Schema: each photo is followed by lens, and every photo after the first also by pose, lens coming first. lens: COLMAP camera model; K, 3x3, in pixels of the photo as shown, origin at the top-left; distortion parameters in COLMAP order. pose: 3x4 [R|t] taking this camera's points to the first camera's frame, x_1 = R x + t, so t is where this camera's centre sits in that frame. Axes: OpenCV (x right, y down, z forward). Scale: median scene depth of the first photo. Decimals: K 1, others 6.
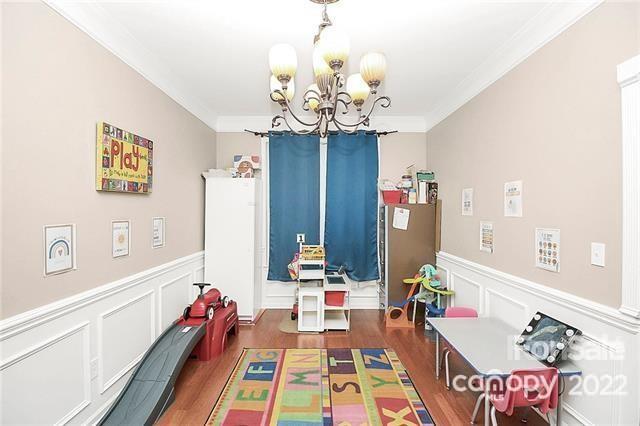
lens RADIAL K [[300.2, 0, 318.1], [0, 300.2, 210.4], [0, 0, 1]] dist [-0.009995, -0.006803]
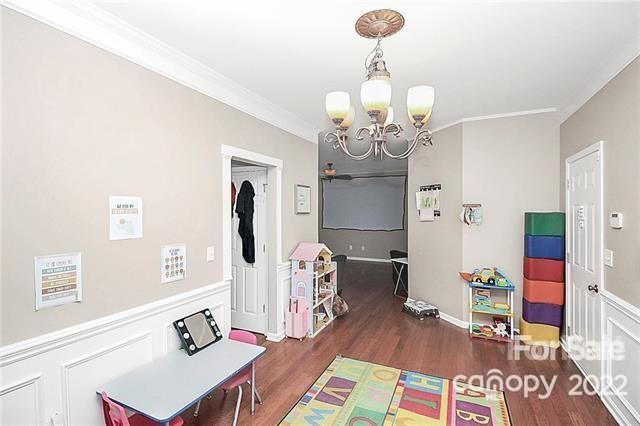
lens RADIAL K [[300.2, 0, 321.7], [0, 300.2, 212.1], [0, 0, 1]] dist [-0.009995, -0.006803]
pose [[-0.906722, 0.002402, 0.421722, -0.199607], [0.004548, 0.999981, 0.004082, -0.058744], [-0.421704, 0.005620, -0.906716, 1.641285]]
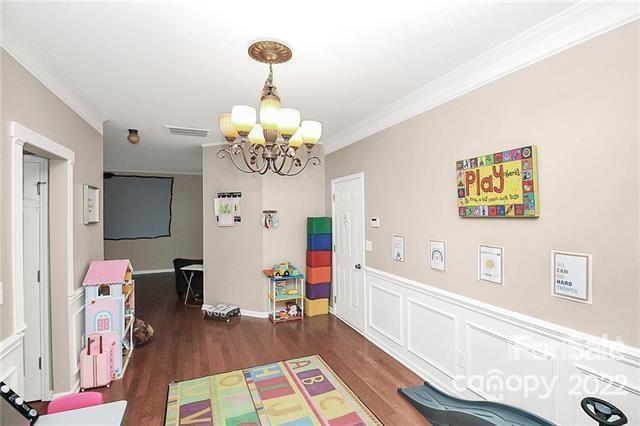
lens RADIAL K [[300.2, 0, 316.8], [0, 300.2, 212.3], [0, 0, 1]] dist [-0.009995, -0.006803]
pose [[-0.920652, 0.011208, -0.390224, 0.261122], [0.010989, 0.999936, 0.002794, -0.087023], [0.390230, -0.001716, -0.920716, 1.717615]]
